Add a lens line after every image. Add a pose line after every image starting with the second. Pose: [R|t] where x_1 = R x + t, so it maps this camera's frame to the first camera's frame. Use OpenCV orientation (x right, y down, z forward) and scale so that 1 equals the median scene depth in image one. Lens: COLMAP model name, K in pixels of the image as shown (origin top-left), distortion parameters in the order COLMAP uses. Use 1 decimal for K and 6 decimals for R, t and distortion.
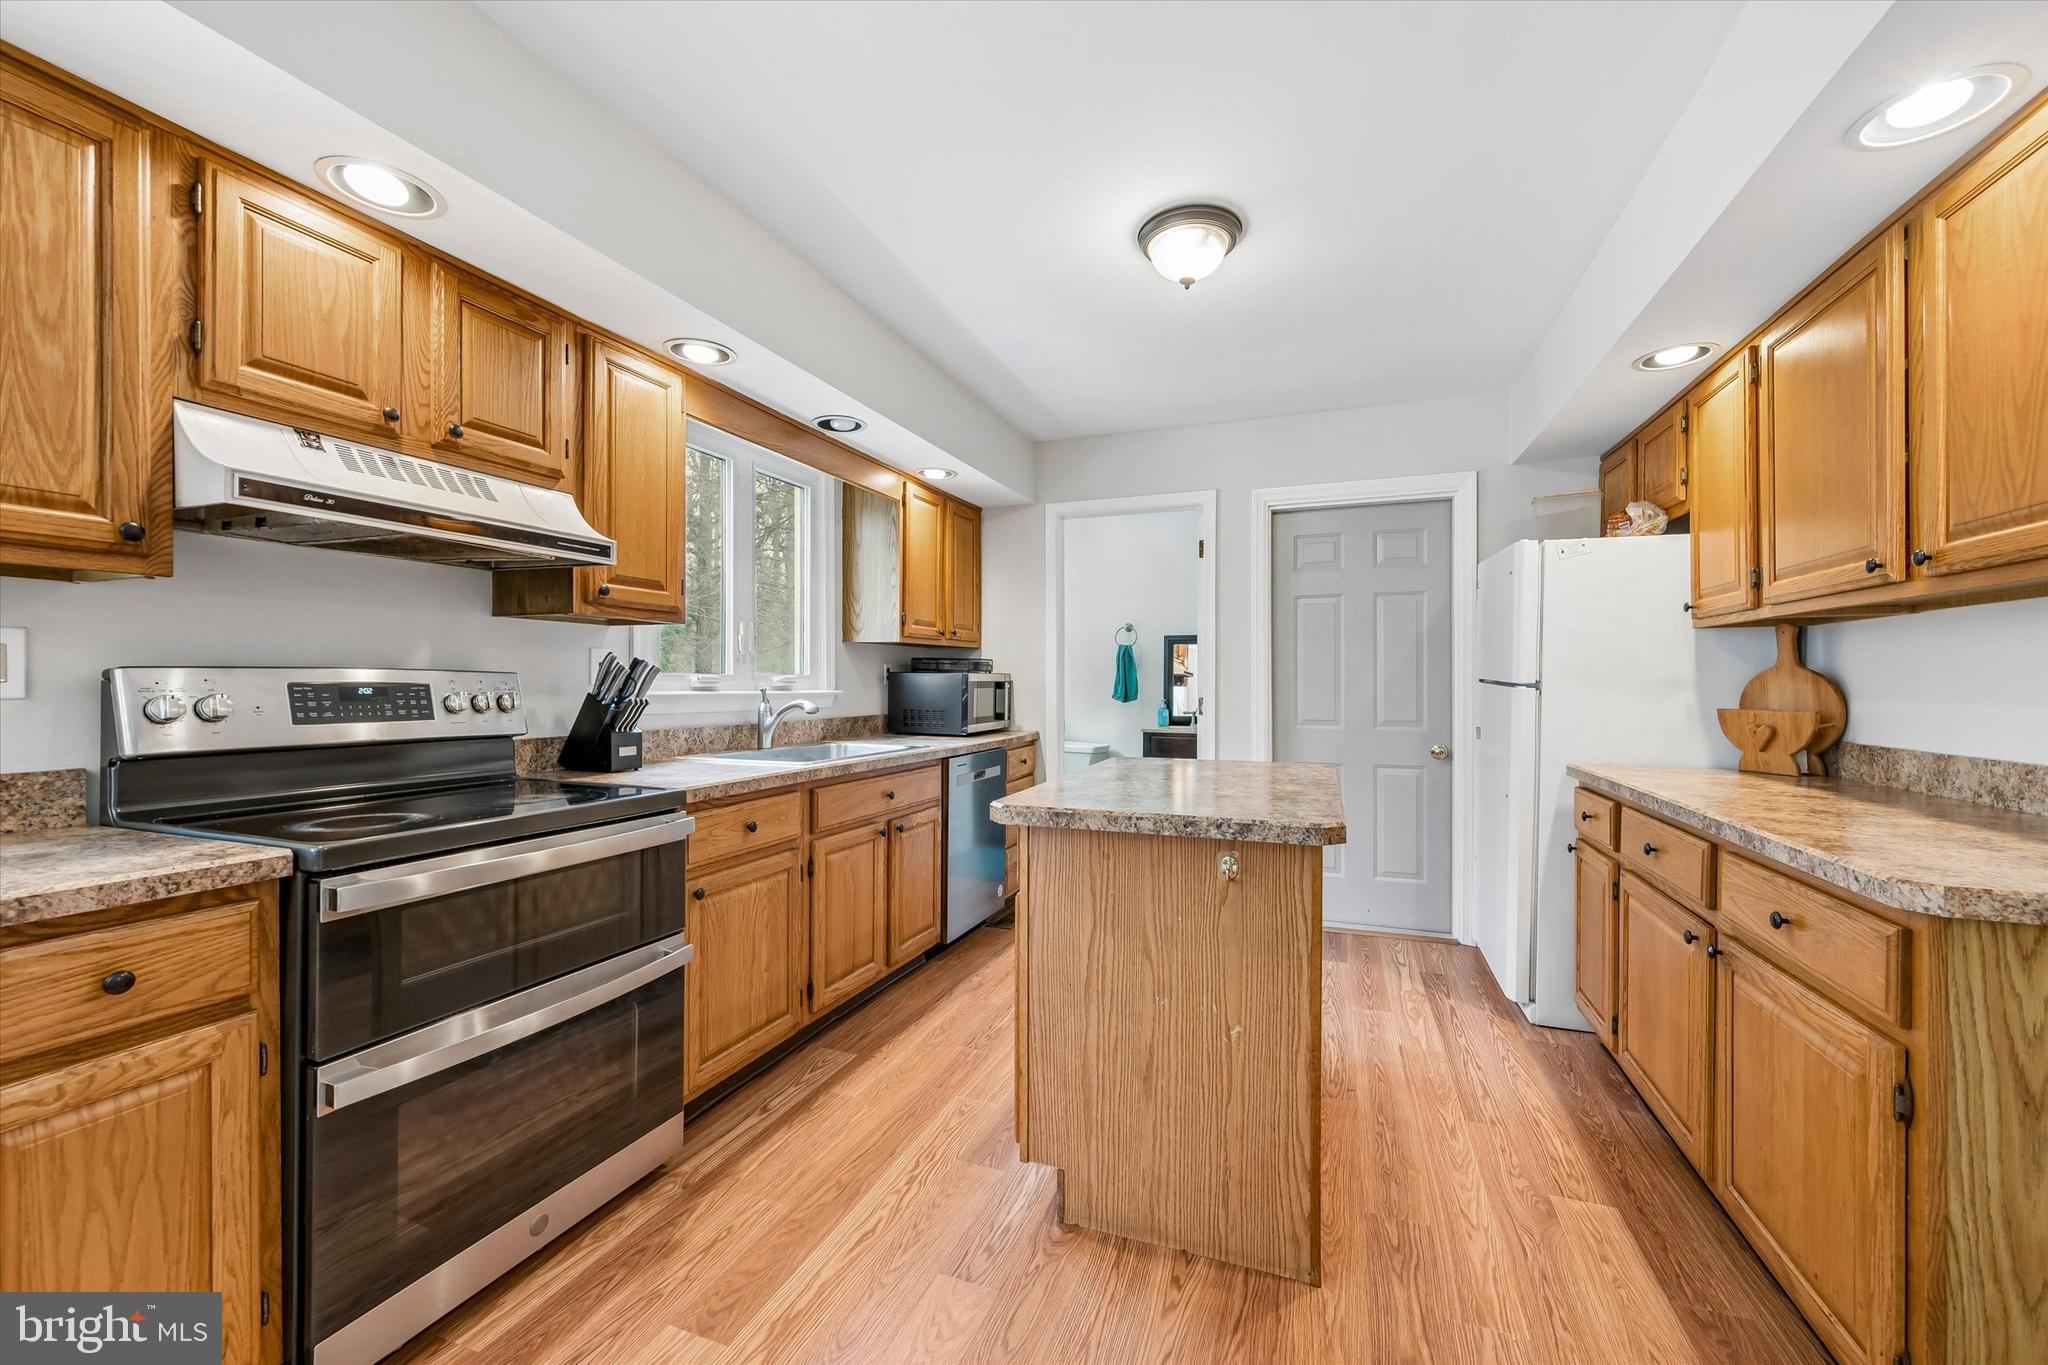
lens RADIAL K [[789.1, 0, 1024.0], [0, 789.1, 682.5], [0, 0, 1]] dist [0.001170, 0.000024]
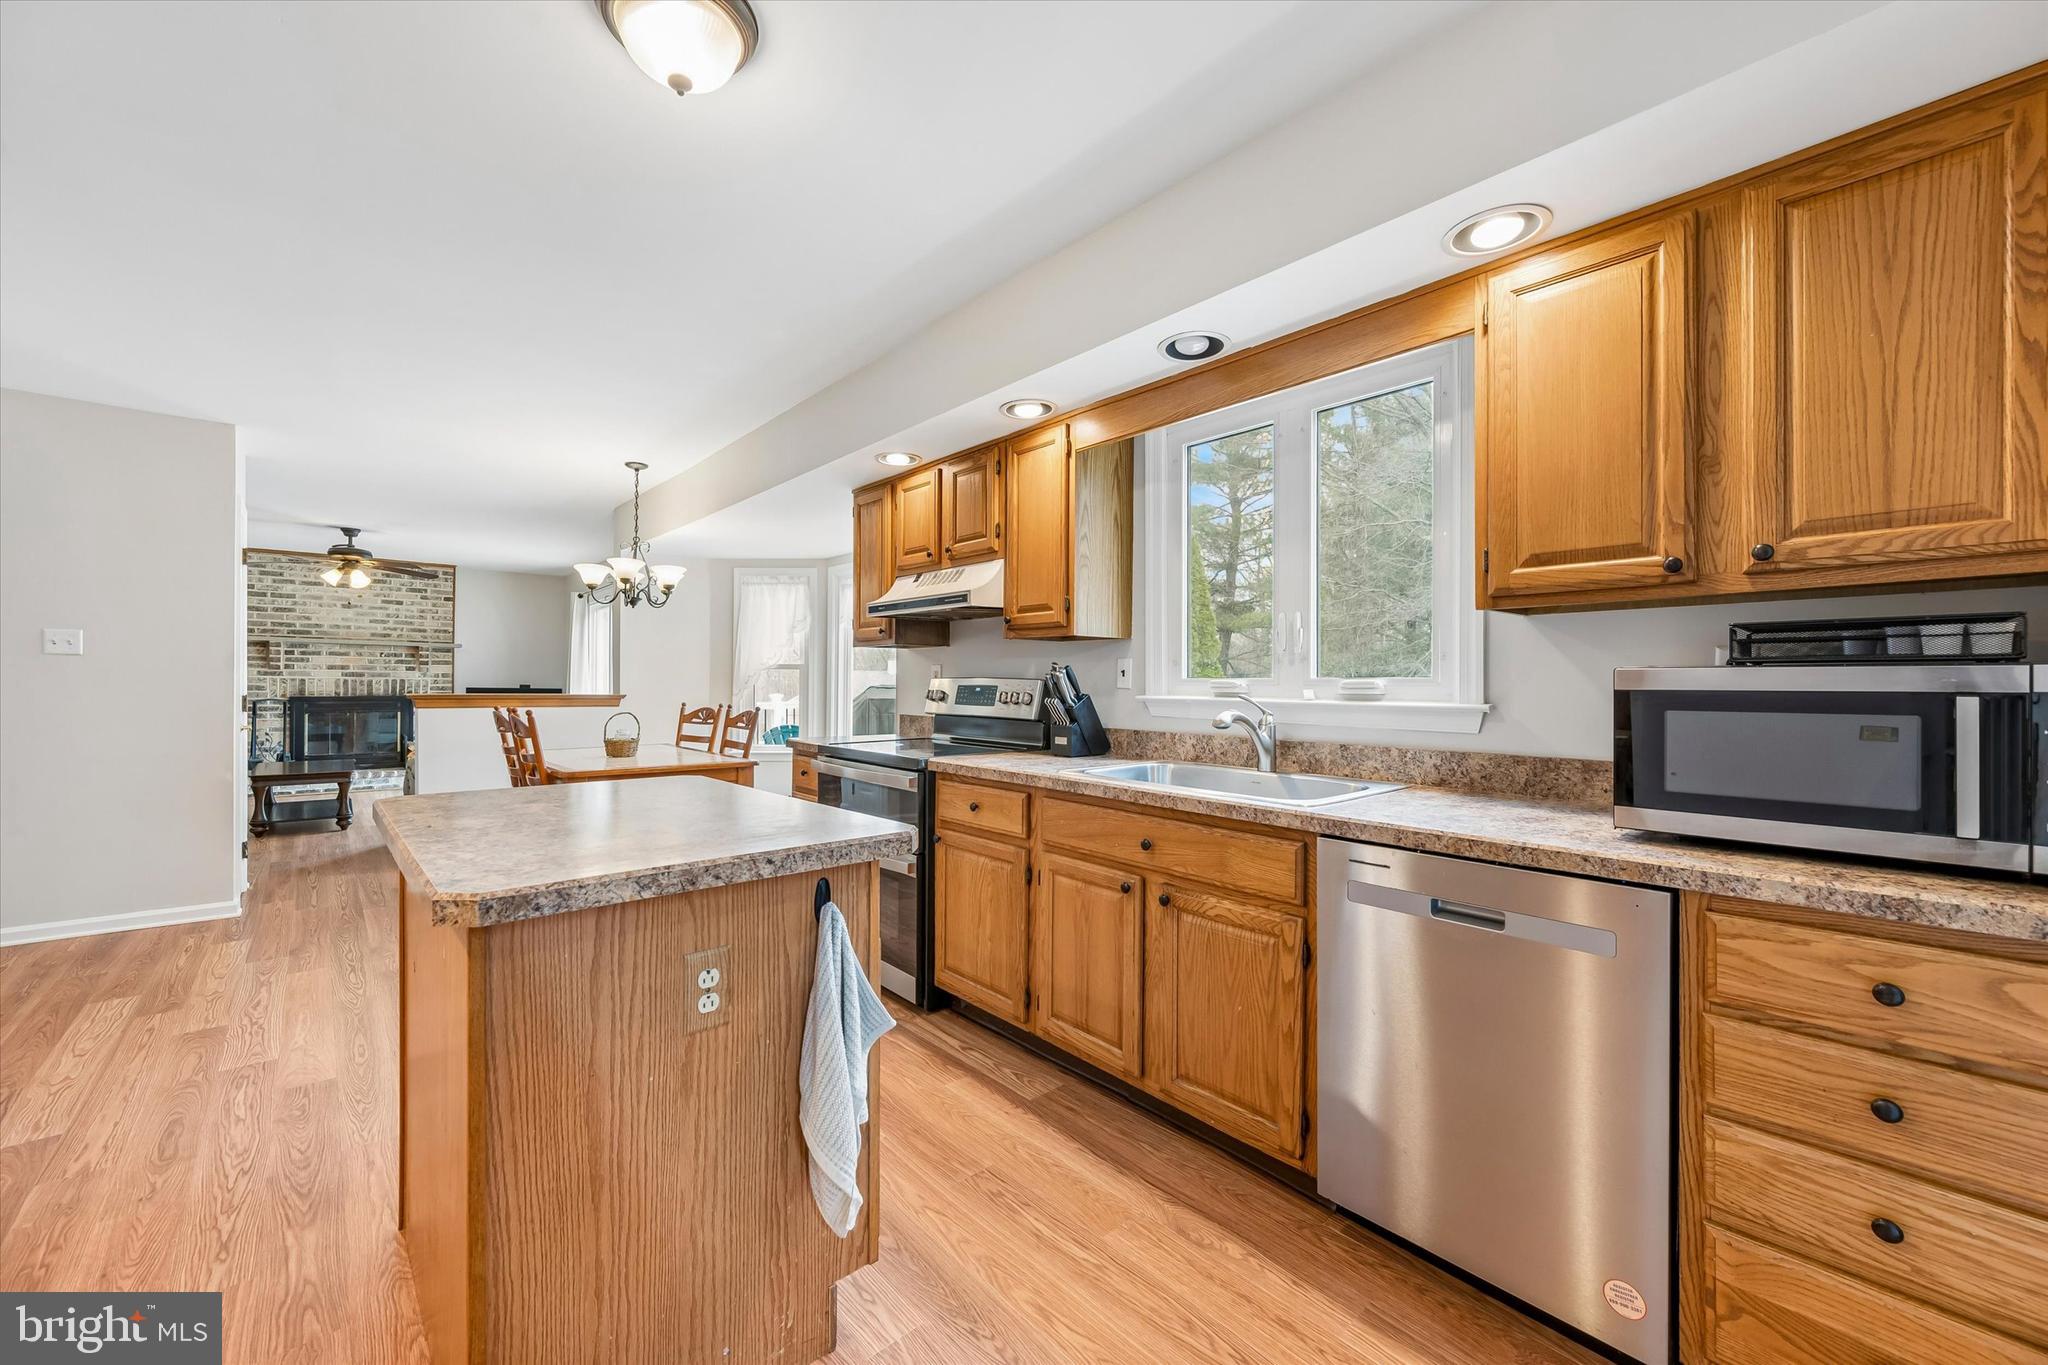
lens RADIAL K [[789.1, 0, 1024.0], [0, 789.1, 682.5], [0, 0, 1]] dist [0.001170, 0.000024]
pose [[-0.445774, -0.004709, -0.895133, 0.673234], [-0.008721, 0.999962, -0.000918, -0.004131], [0.895103, 0.007397, -0.445798, 1.560524]]
